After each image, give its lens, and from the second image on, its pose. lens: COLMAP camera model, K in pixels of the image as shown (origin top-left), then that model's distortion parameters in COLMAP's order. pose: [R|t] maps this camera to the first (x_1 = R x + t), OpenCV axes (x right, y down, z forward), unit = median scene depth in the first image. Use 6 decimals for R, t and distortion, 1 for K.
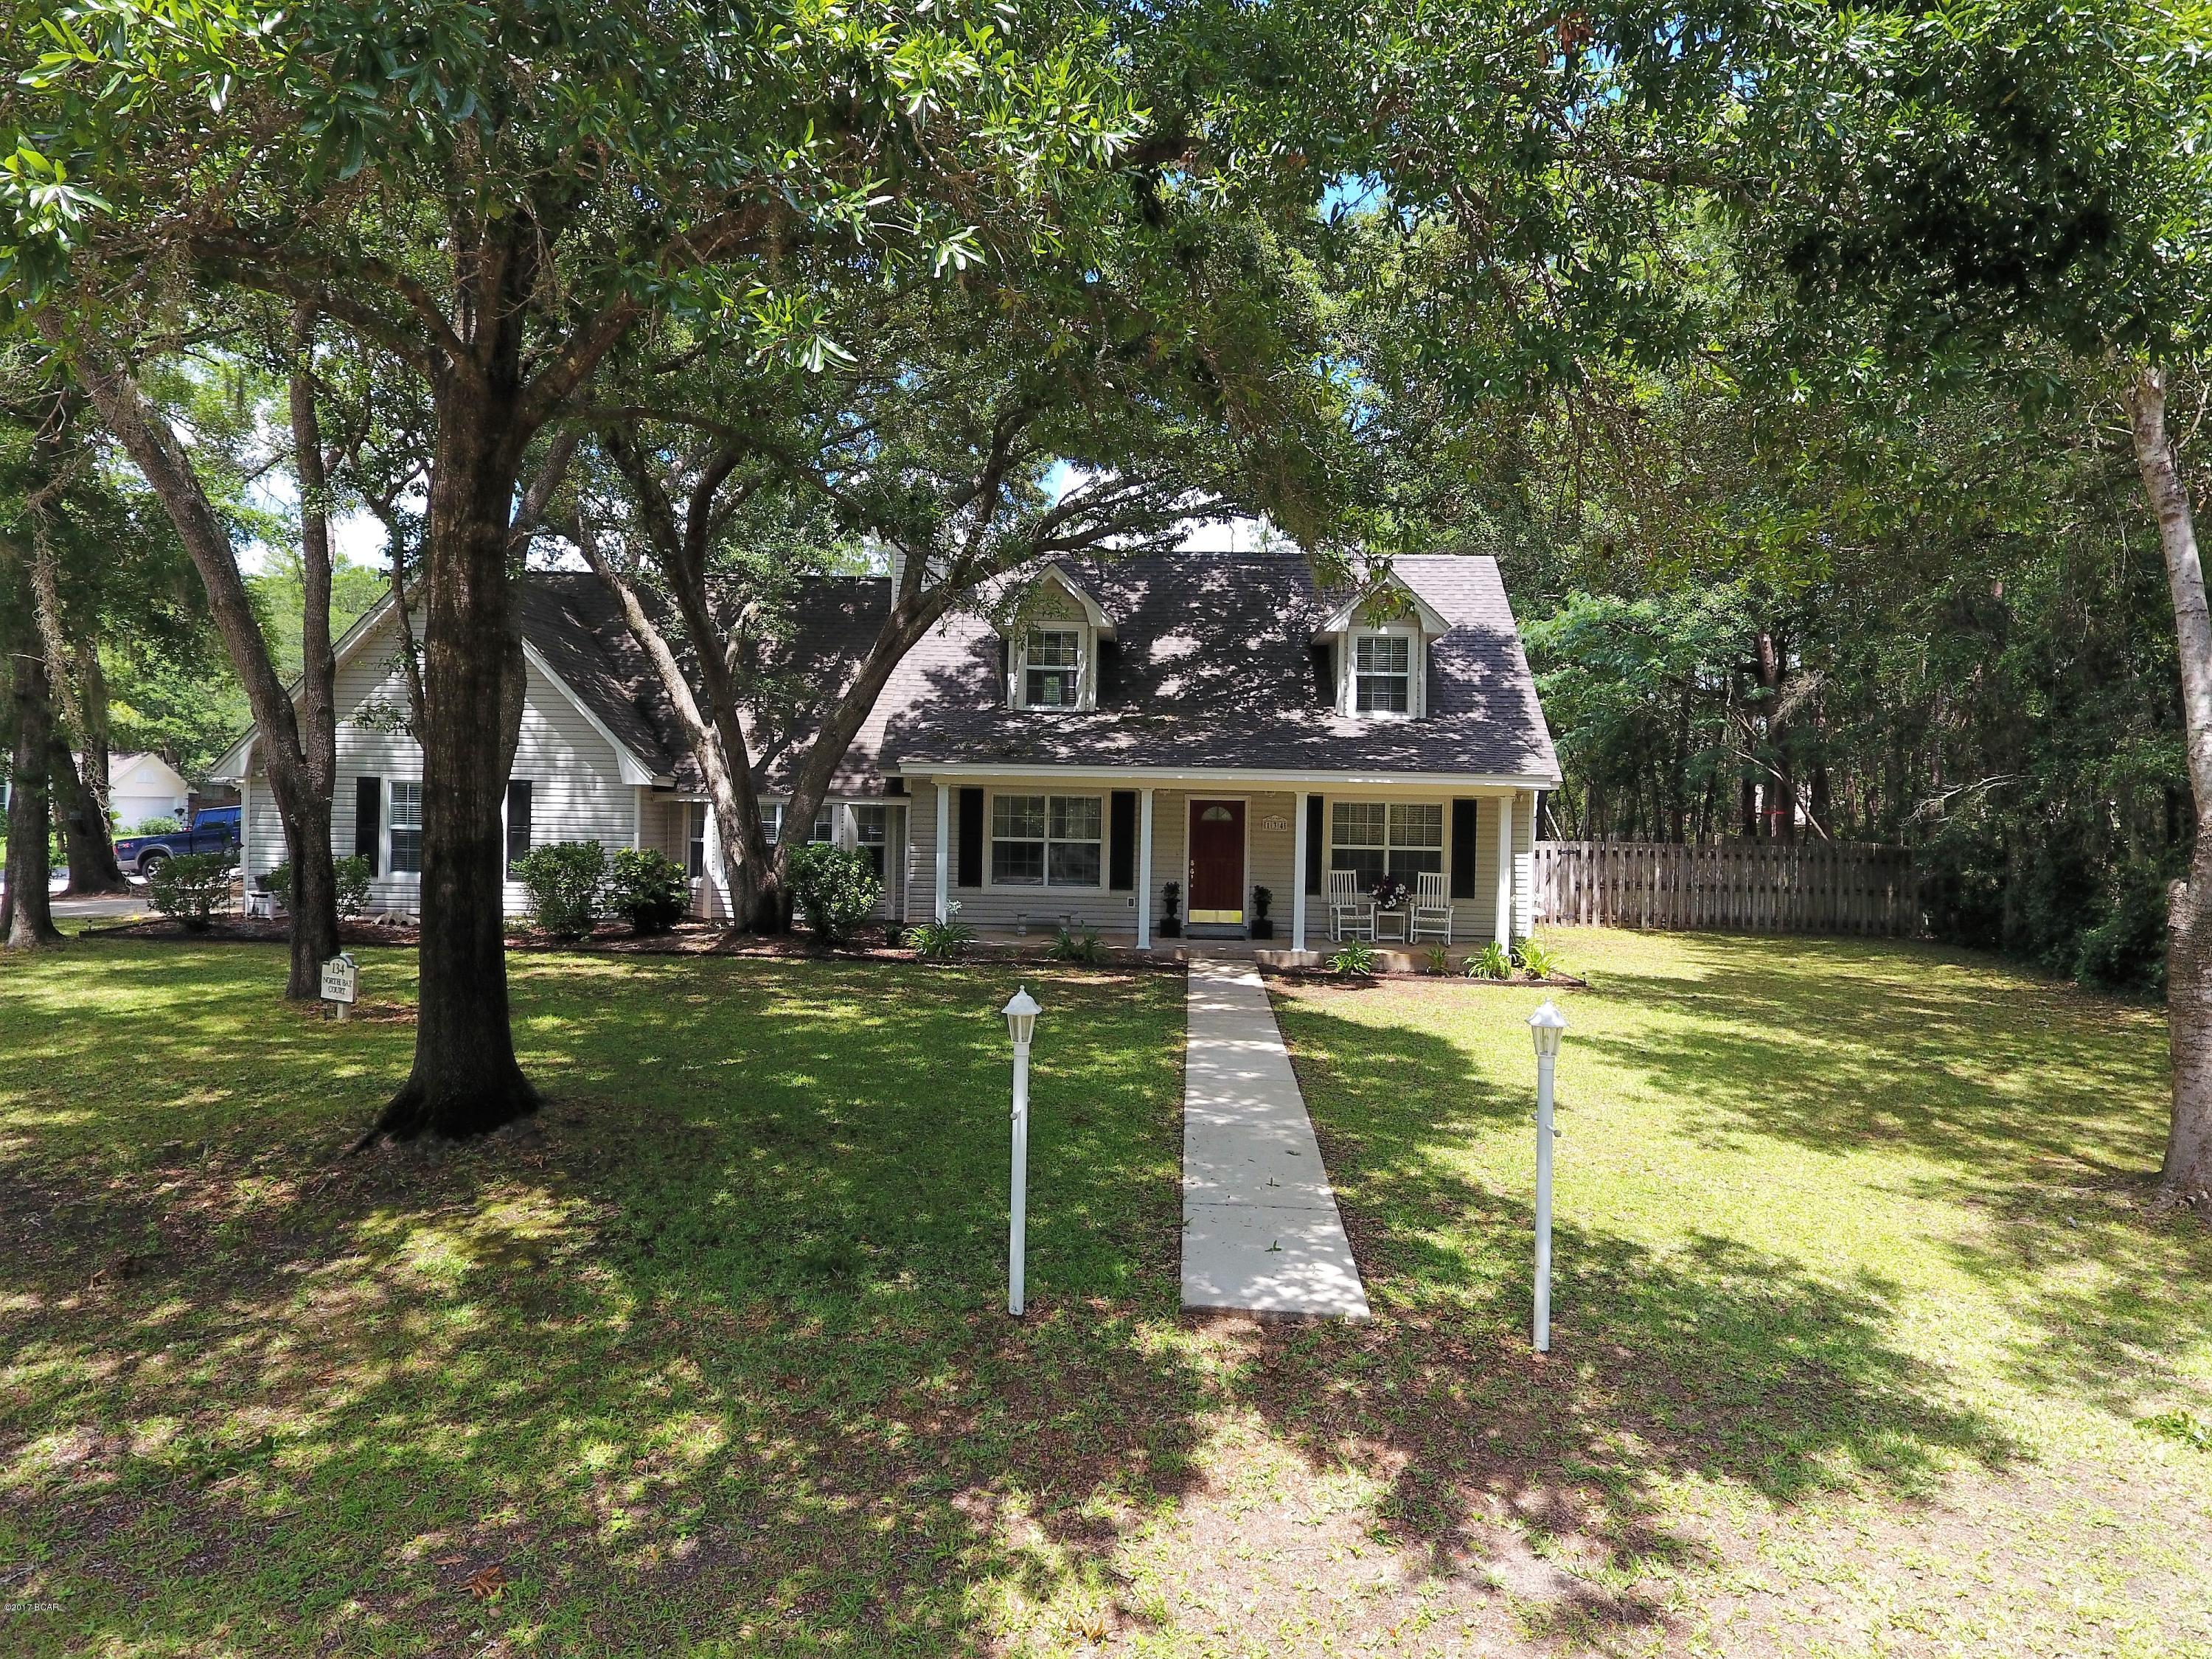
lens RADIAL K [[1294.1, 0, 1096.4], [0, 1294.1, 821.2], [0, 0, 1]] dist [-0.005555, 0.000921]
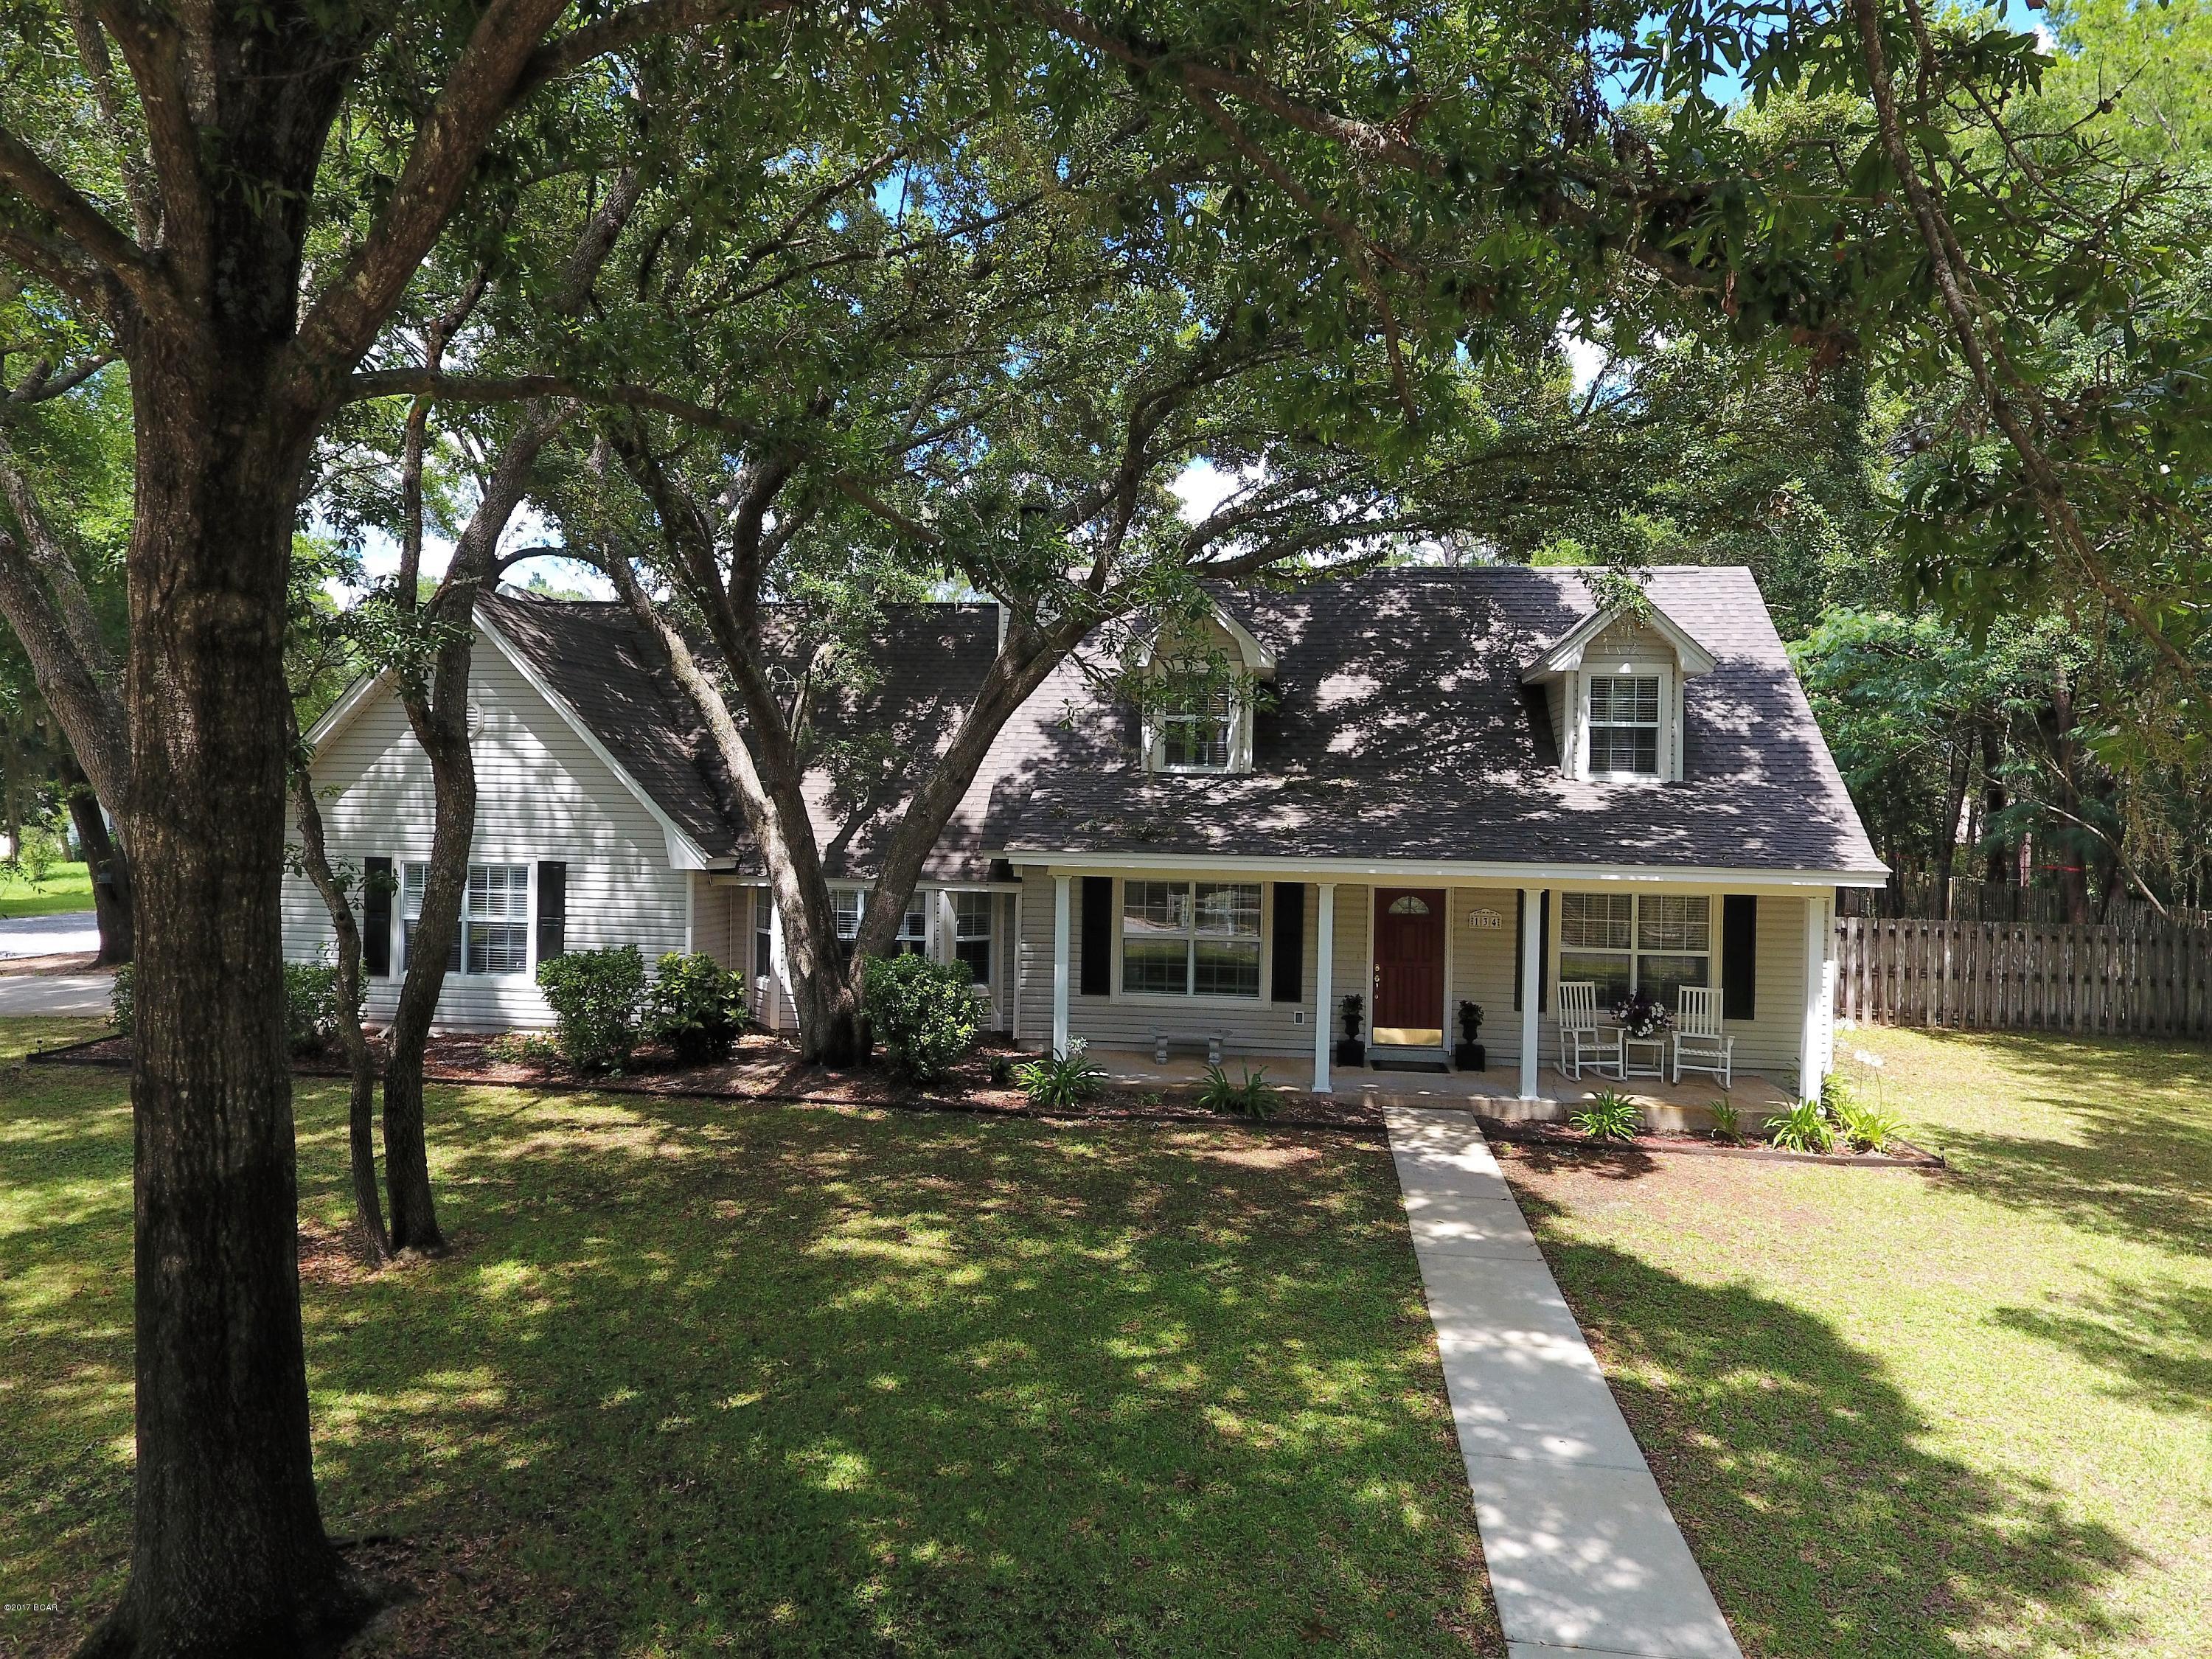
lens RADIAL K [[1294.1, 0, 1103.6], [0, 1294.1, 825.5], [0, 0, 1]] dist [-0.005555, 0.000921]
pose [[0.996716, -0.000708, -0.080968, -0.028056], [0.000895, 0.999997, 0.002274, -0.056579], [0.080966, -0.002339, 0.996714, 0.206618]]
